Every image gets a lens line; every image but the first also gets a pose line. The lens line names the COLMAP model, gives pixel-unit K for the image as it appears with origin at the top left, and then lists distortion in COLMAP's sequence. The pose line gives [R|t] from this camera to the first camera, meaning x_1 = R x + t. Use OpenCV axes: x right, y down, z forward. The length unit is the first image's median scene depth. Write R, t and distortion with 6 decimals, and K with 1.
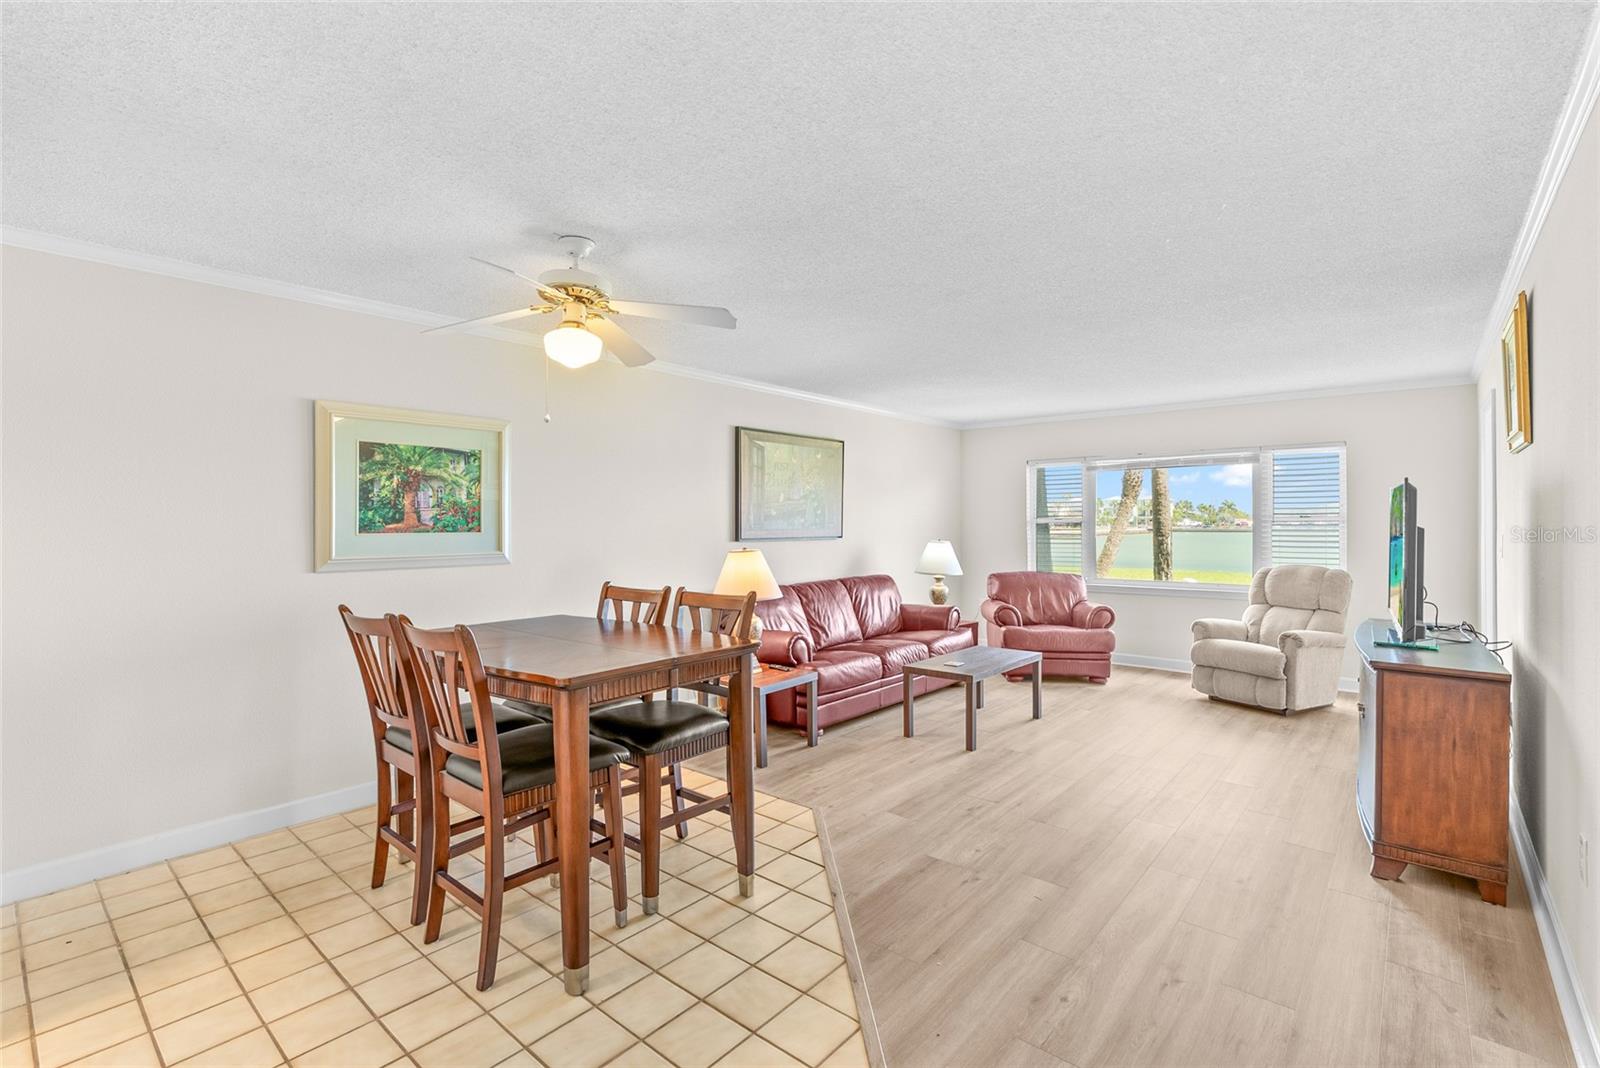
lens RADIAL K [[728.3, 0, 798.1], [0, 728.3, 526.1], [0, 0, 1]] dist [-0.011475, -0.000055]
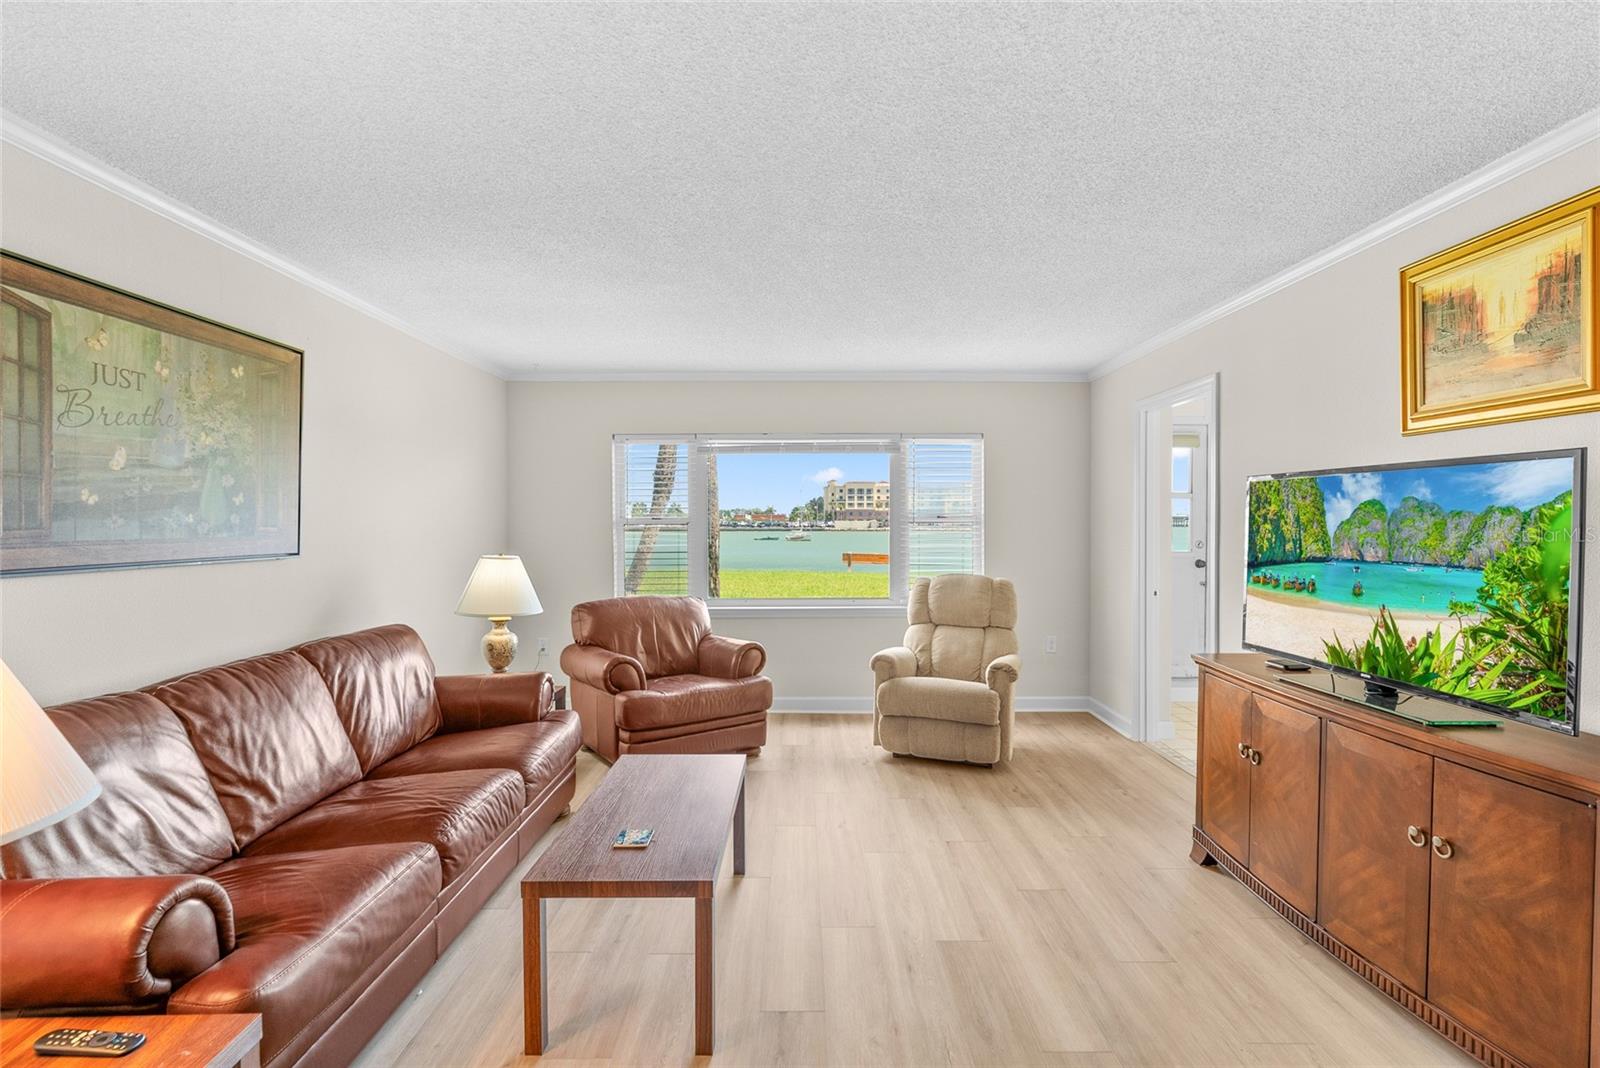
lens RADIAL K [[716.1, 0, 800.0], [0, 716.1, 534.0], [0, 0, 1]] dist [-0.008773, -0.000353]
pose [[0.756187, -0.007997, 0.654307, 0.003746], [0.000944, 0.999938, 0.011130, -0.003081], [-0.654355, -0.007799, 0.756147, 0.468765]]
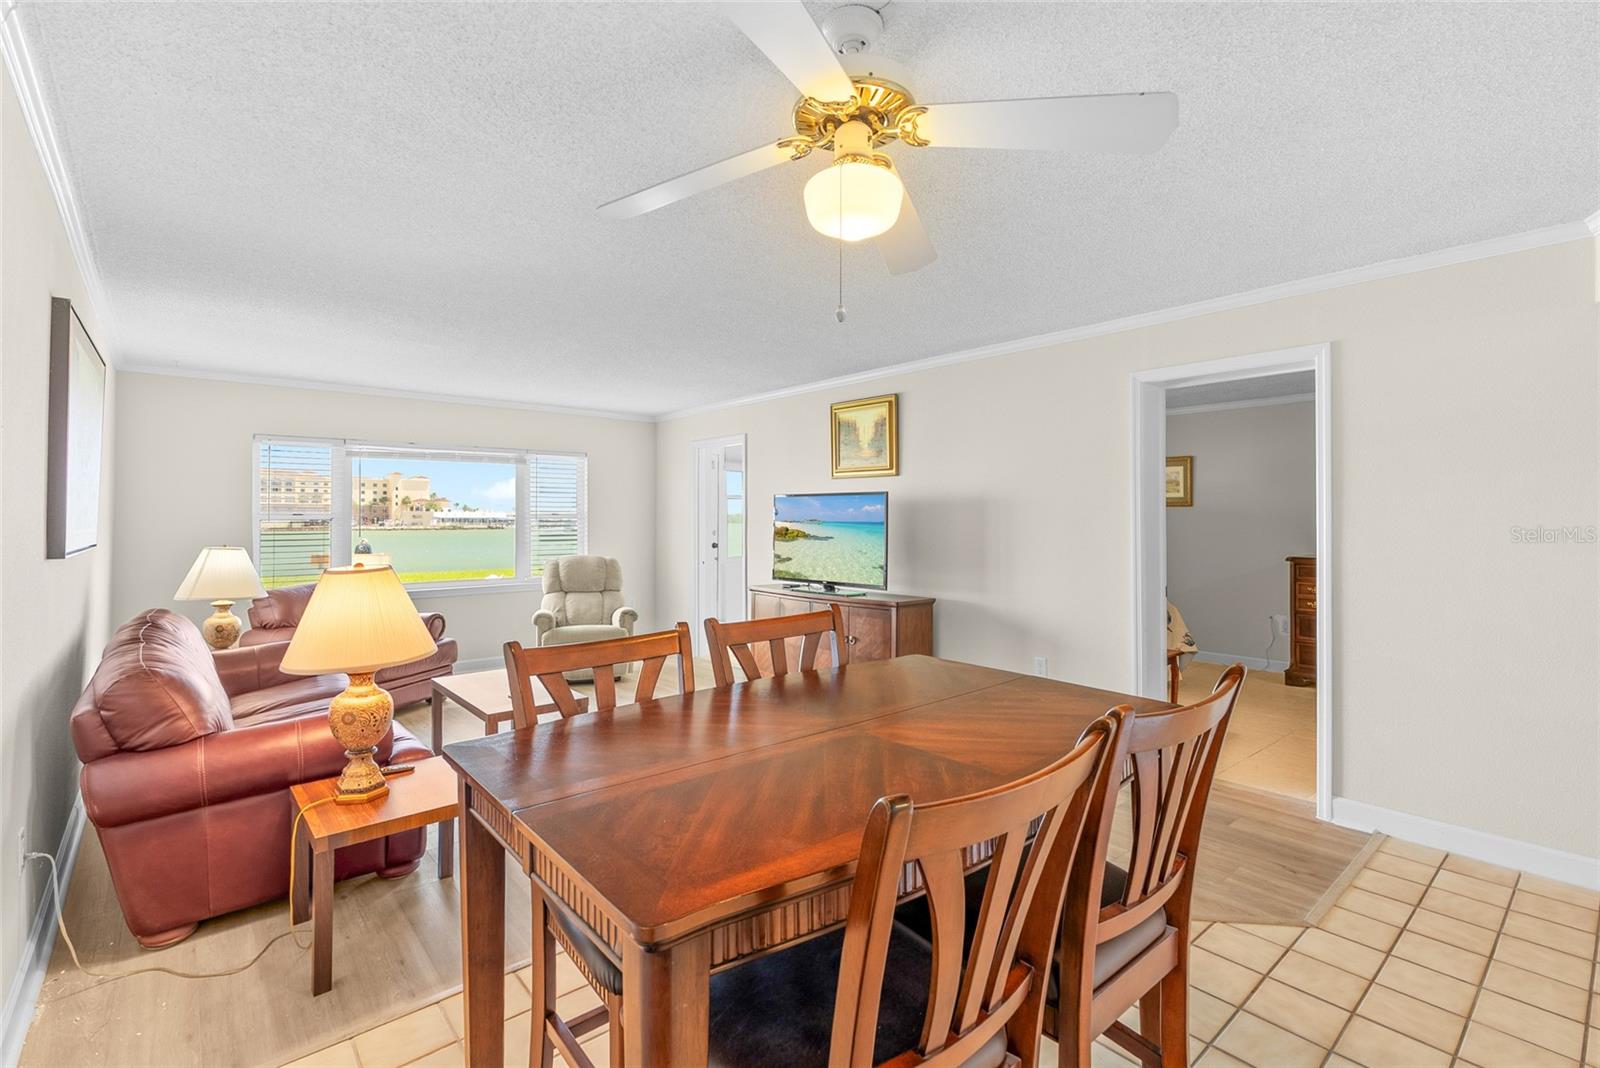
lens RADIAL K [[728.3, 0, 798.1], [0, 728.3, 526.1], [0, 0, 1]] dist [-0.011475, -0.000055]
pose [[0.146662, -0.005566, 0.989171, -0.402502], [0.006524, 0.999968, 0.004660, 0.002852], [-0.989165, 0.005770, 0.146694, 0.456847]]
